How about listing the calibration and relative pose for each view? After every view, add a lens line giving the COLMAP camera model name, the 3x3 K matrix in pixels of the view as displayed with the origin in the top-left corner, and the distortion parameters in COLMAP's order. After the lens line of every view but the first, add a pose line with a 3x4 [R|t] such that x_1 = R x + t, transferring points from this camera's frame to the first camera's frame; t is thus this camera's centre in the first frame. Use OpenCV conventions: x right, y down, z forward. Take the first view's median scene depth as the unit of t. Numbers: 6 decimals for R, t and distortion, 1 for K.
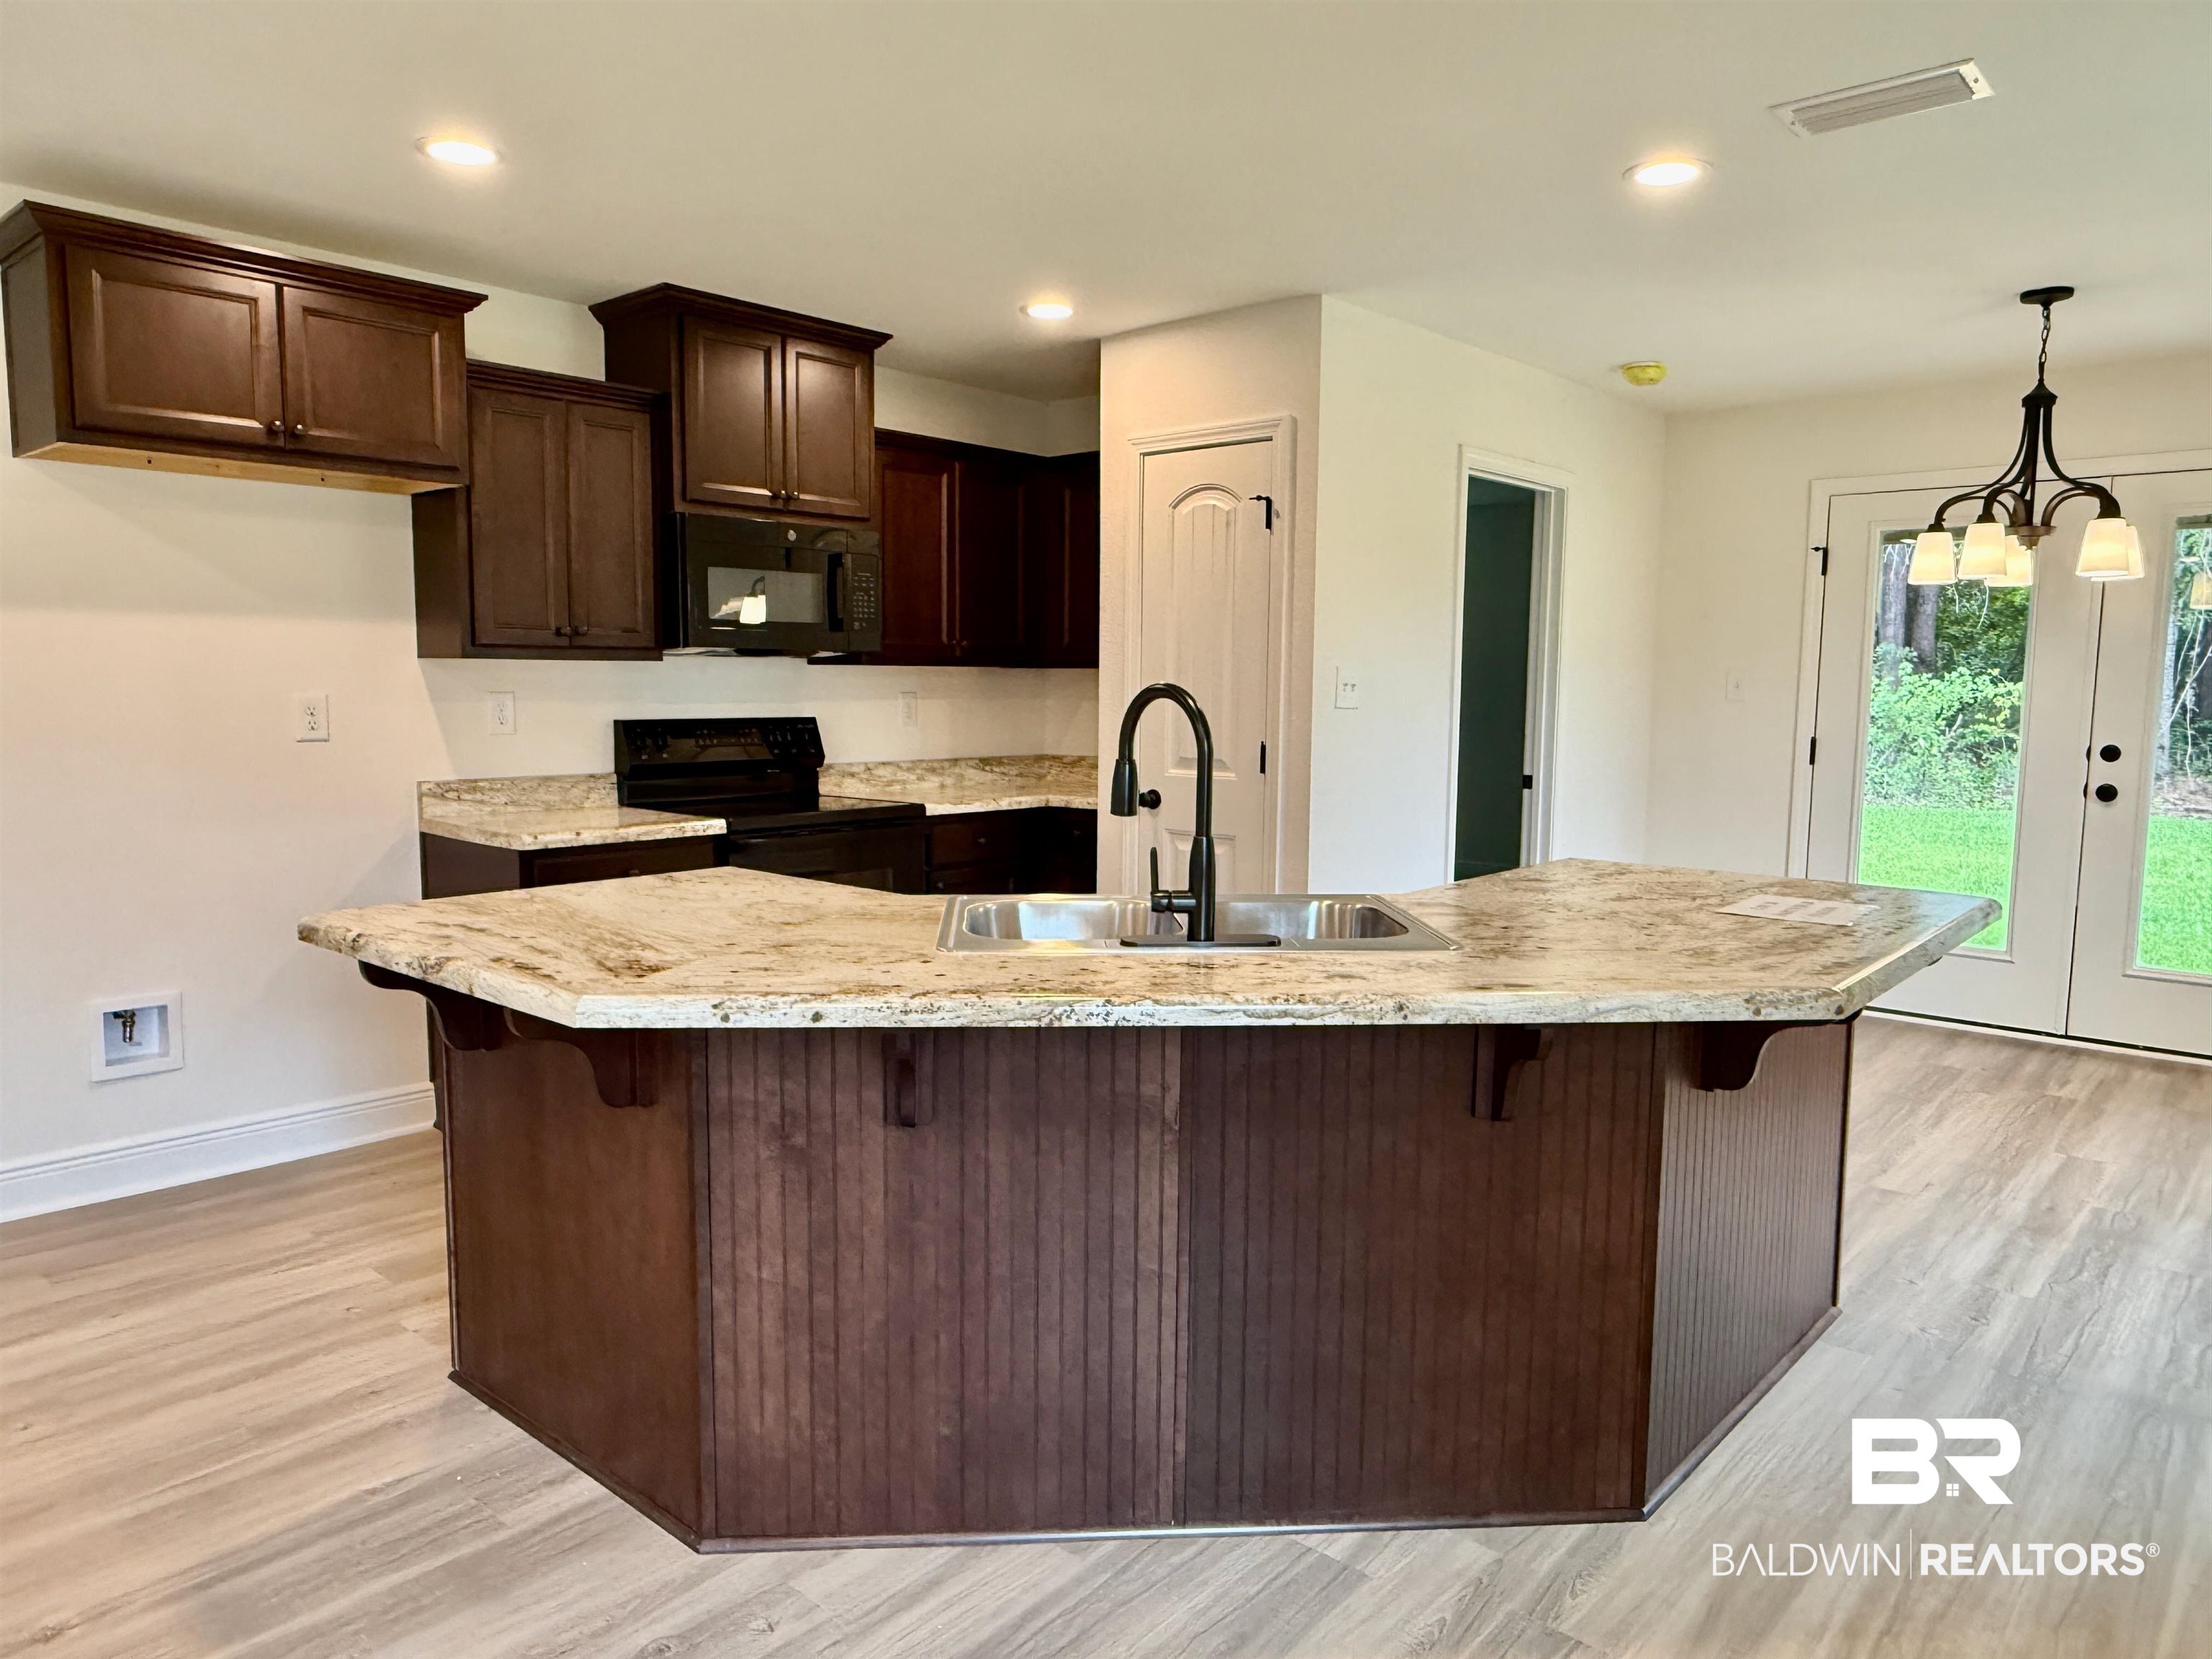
lens RADIAL K [[1455.6, 0, 1106.0], [0, 1455.6, 829.5], [0, 0, 1]] dist [-0.004427, 0.001147]
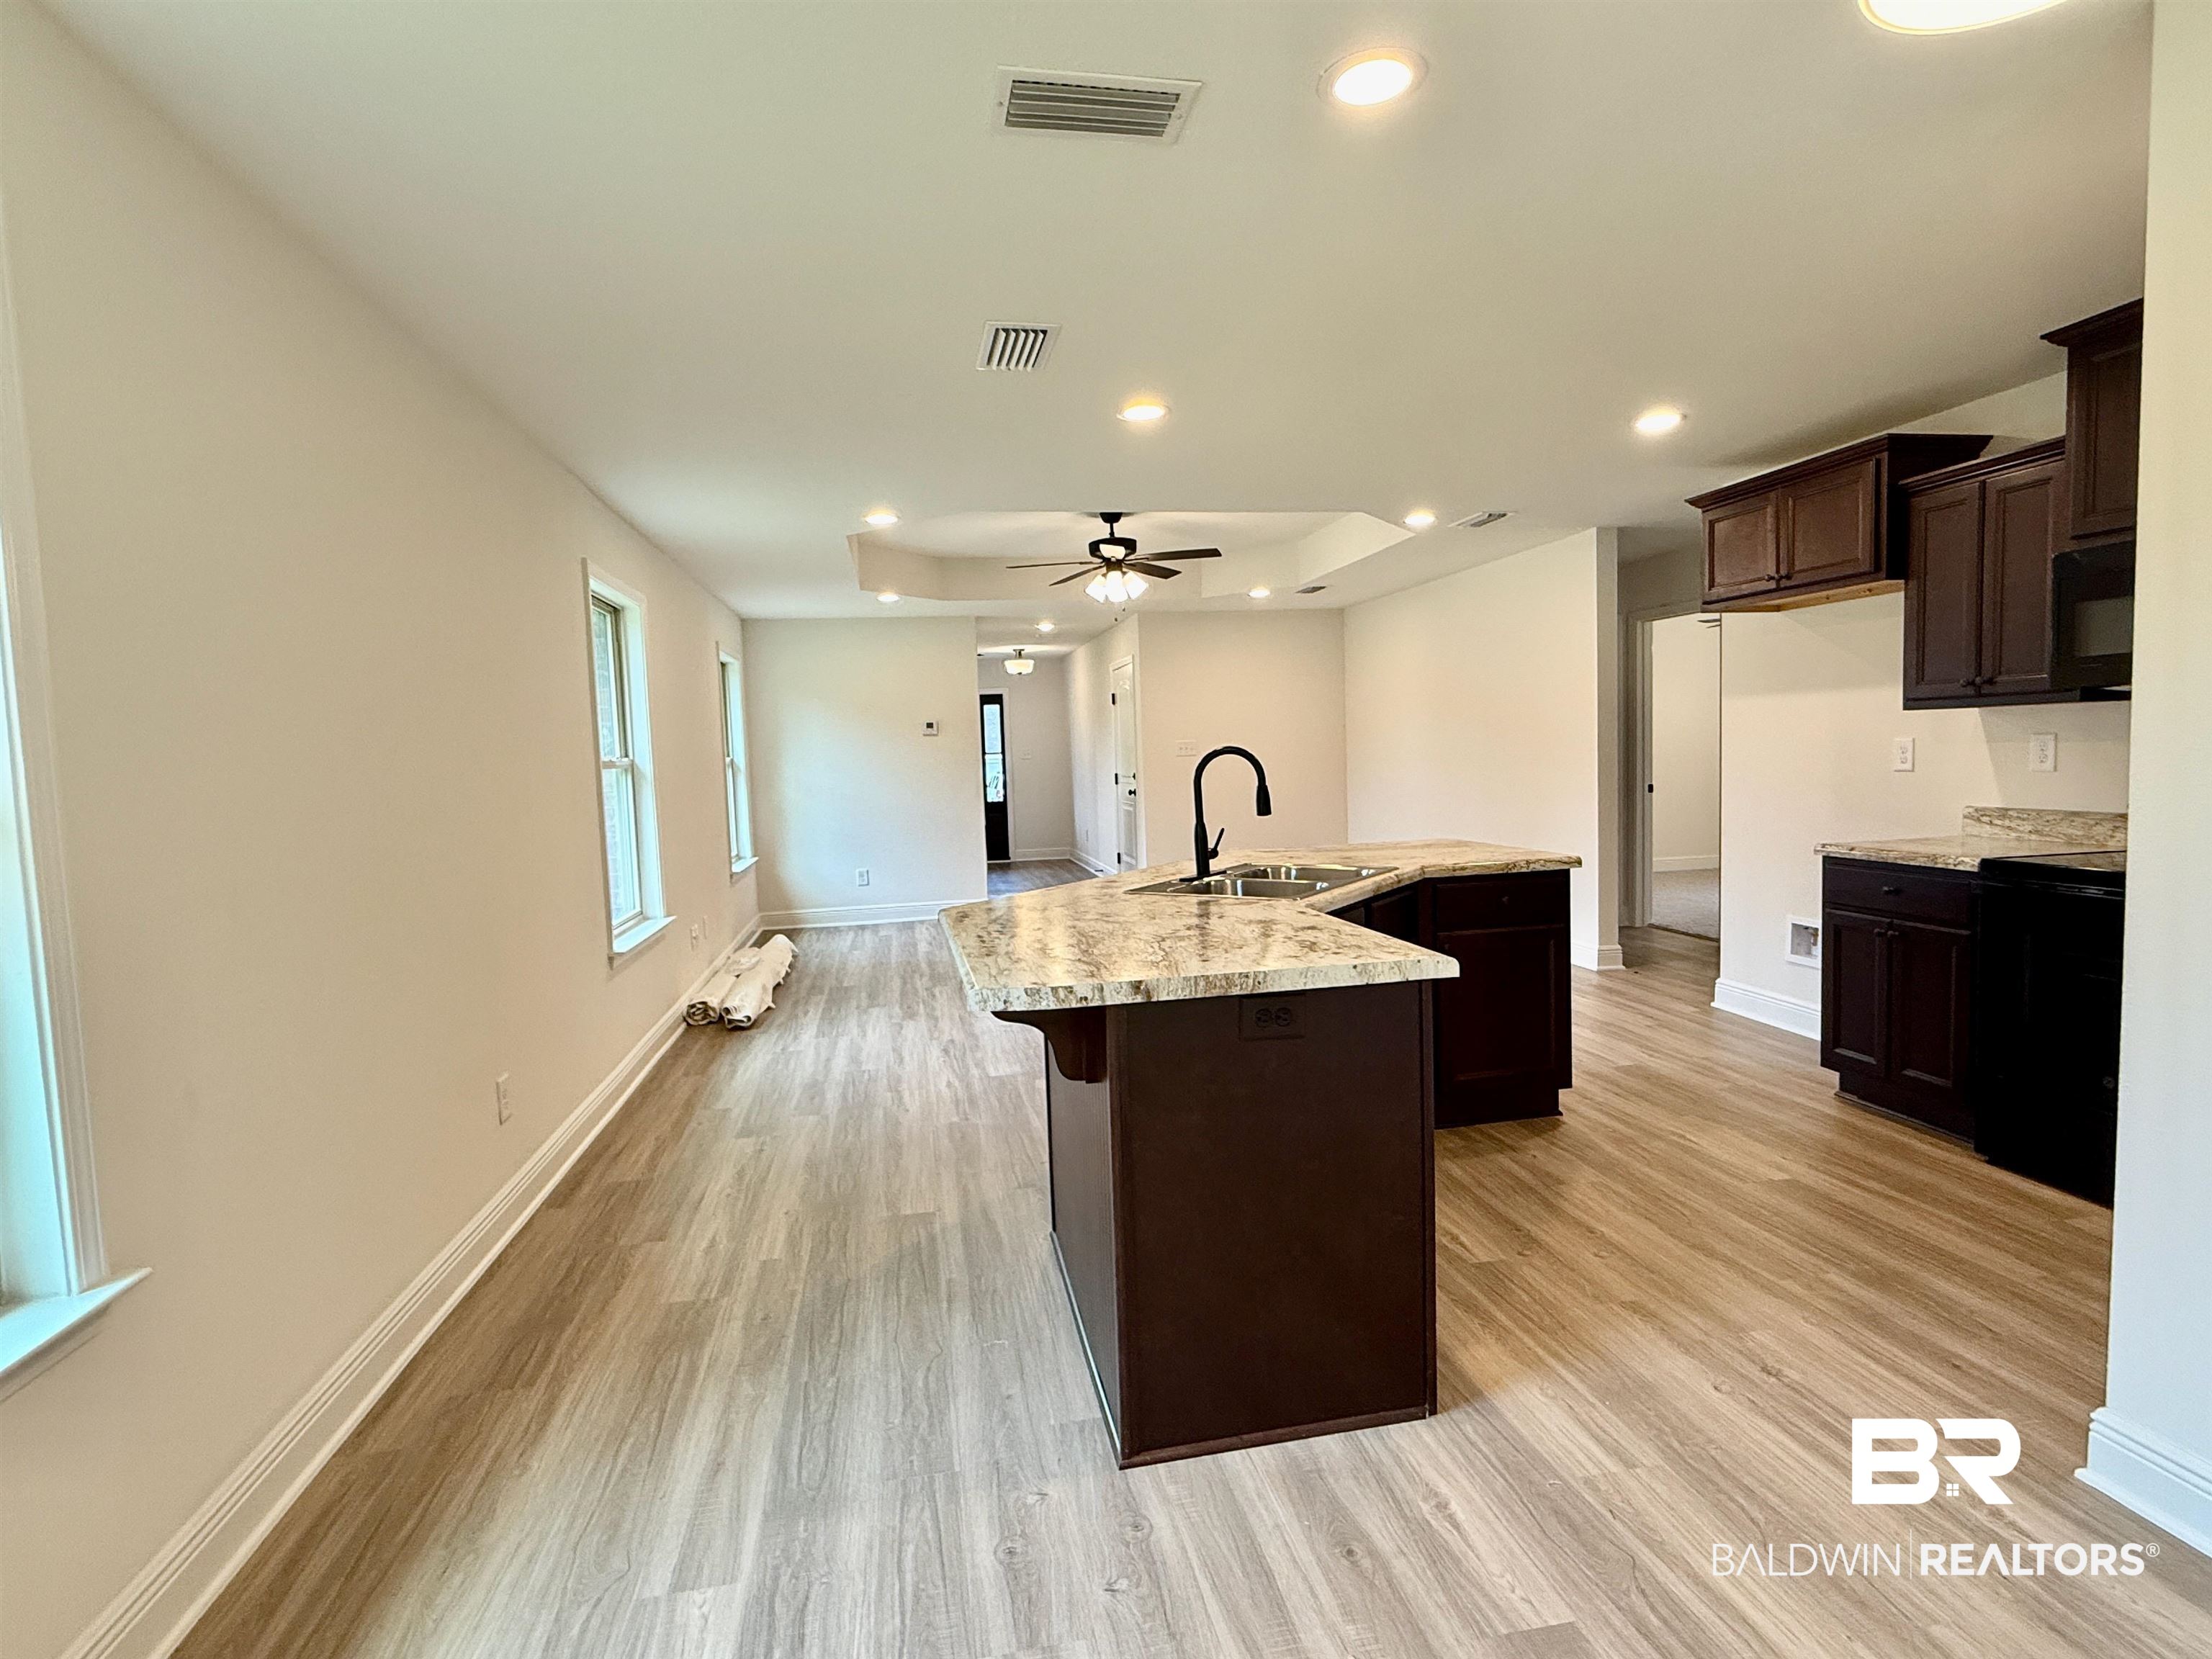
lens RADIAL K [[1118.7, 0, 1106.0], [0, 1118.7, 829.5], [0, 0, 1]] dist [0.002904, 0.000192]
pose [[-0.613208, 0.068757, -0.786923, 0.743606], [-0.053049, 0.990371, 0.127872, -0.096583], [0.788138, 0.120158, -0.603656, 0.993627]]
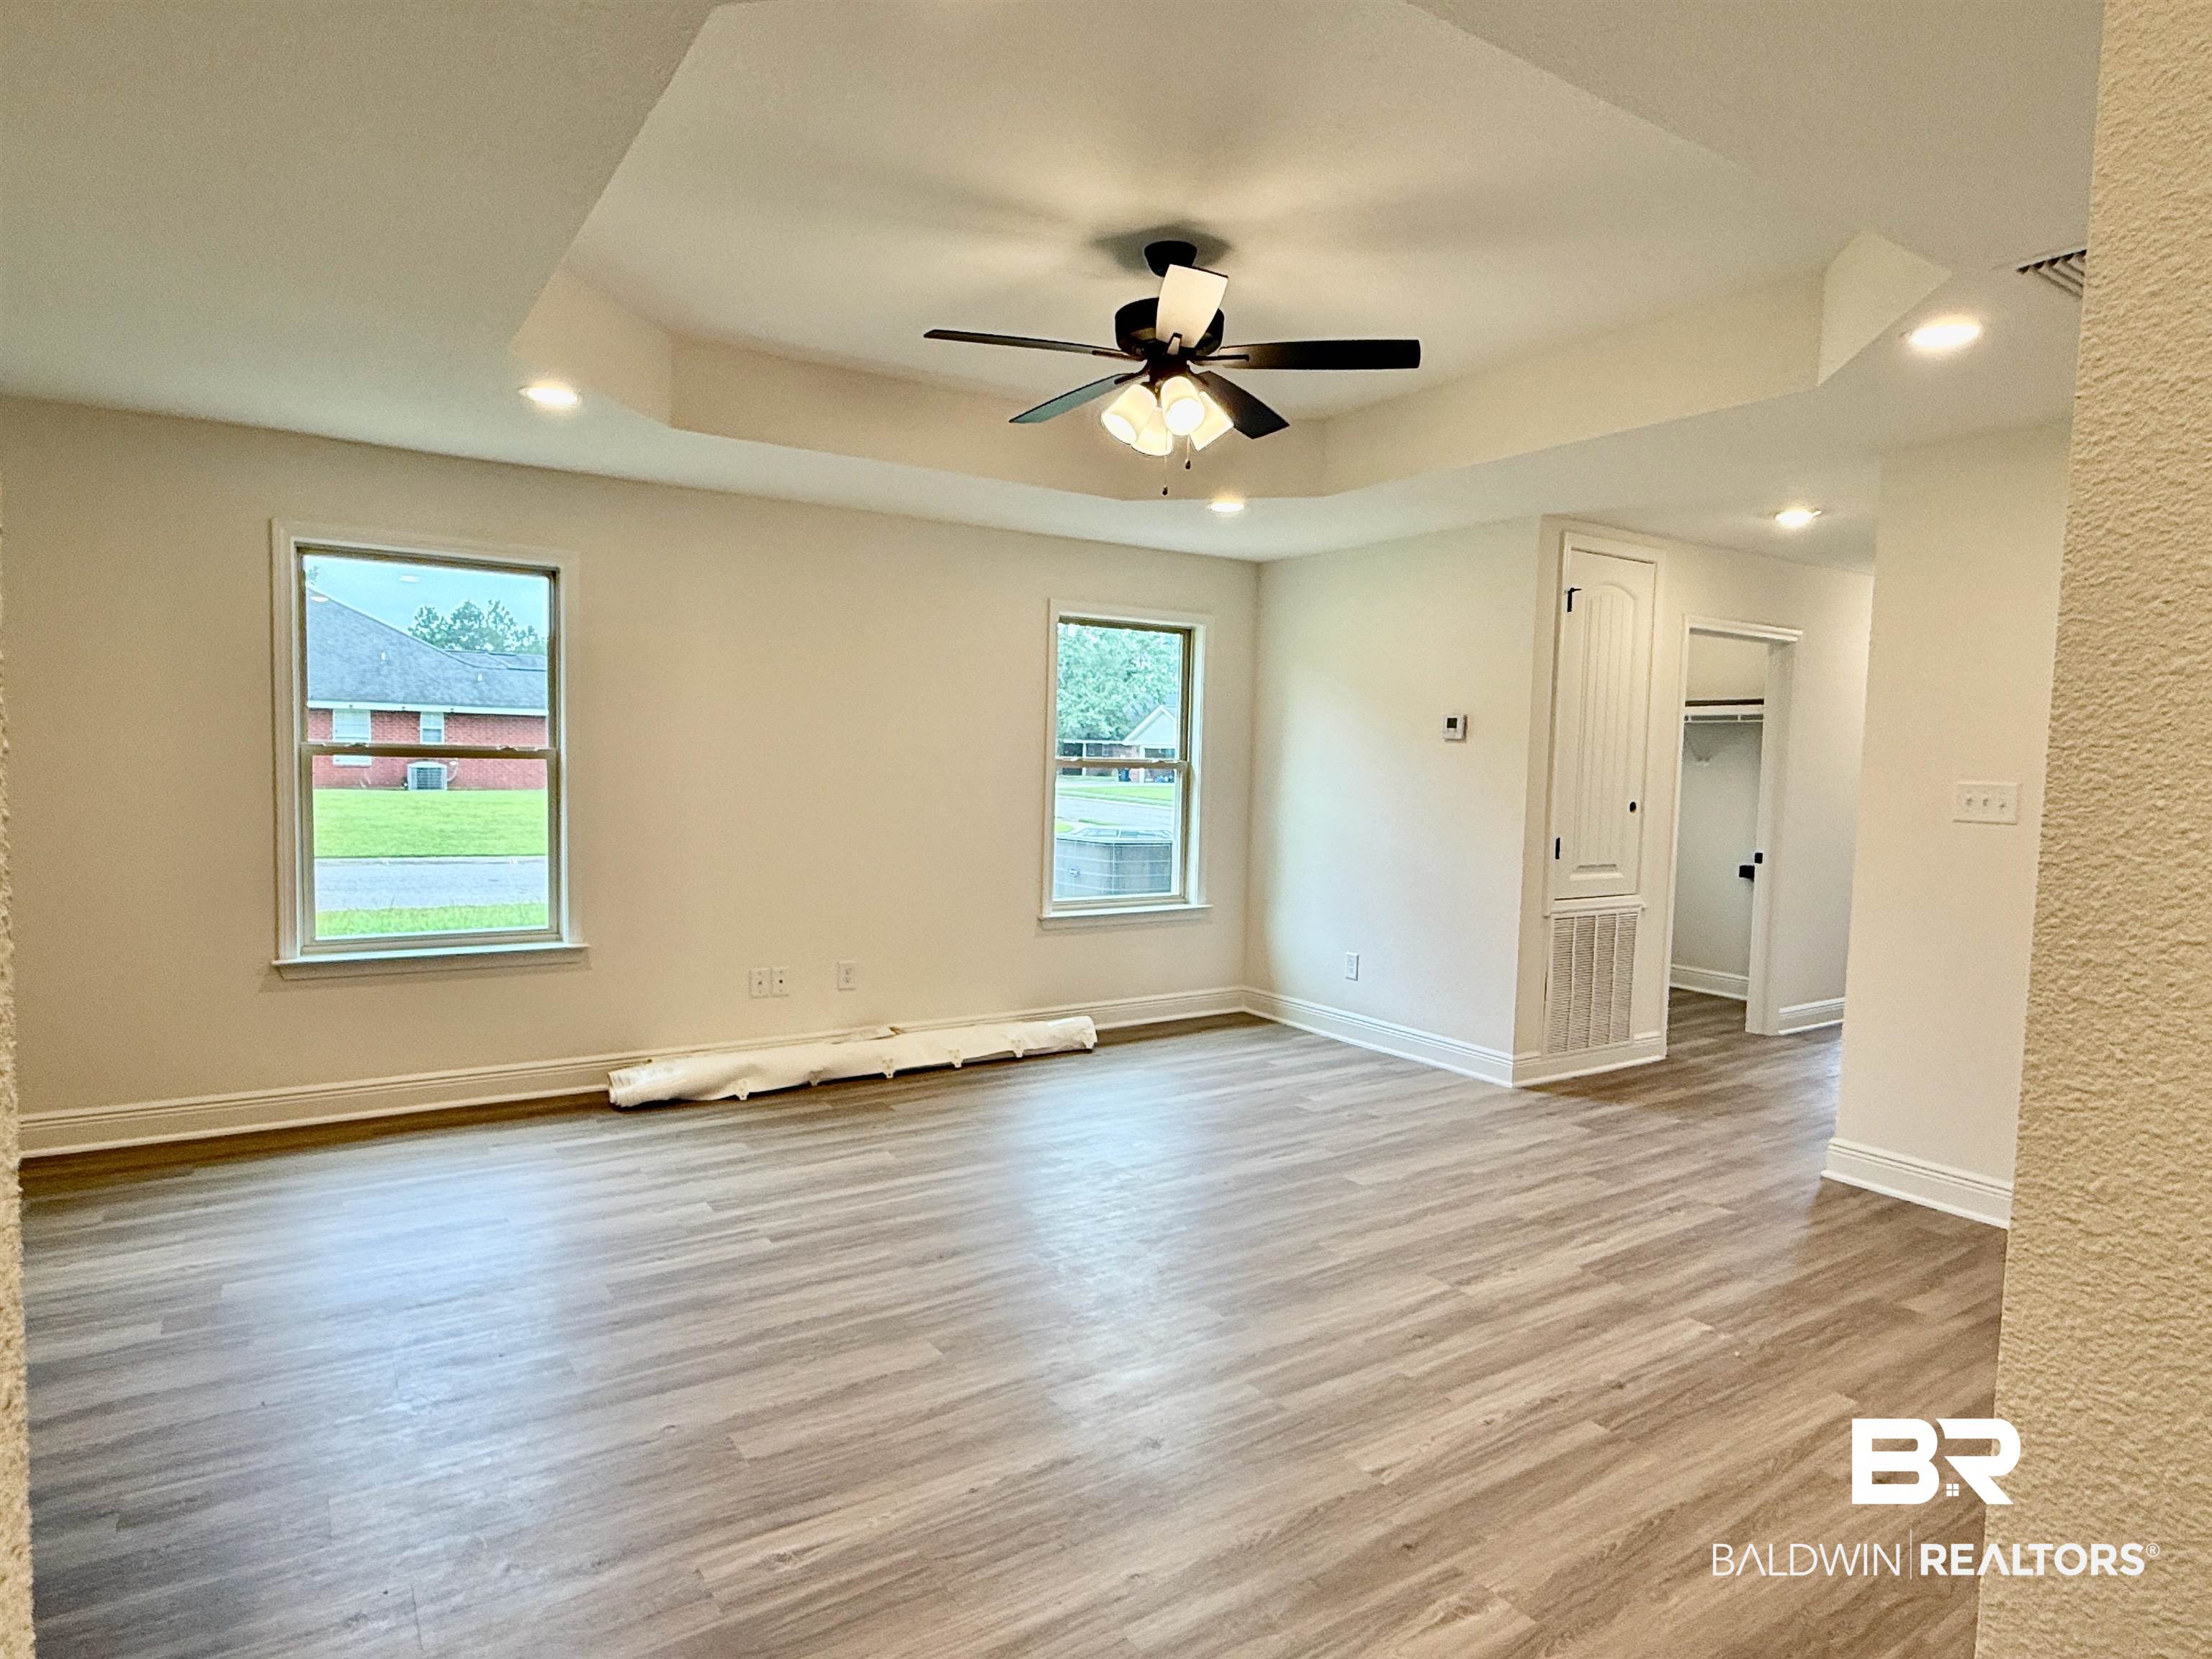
lens RADIAL K [[1249.9, 0, 1066.6], [0, 1249.9, 823.4], [0, 0, 1]] dist [0.000061, 0.000237]
pose [[-0.954779, -0.050723, 0.292958, -0.728216], [-0.003317, 0.987096, 0.160097, -0.105825], [-0.297298, 0.151886, -0.942626, 0.780924]]
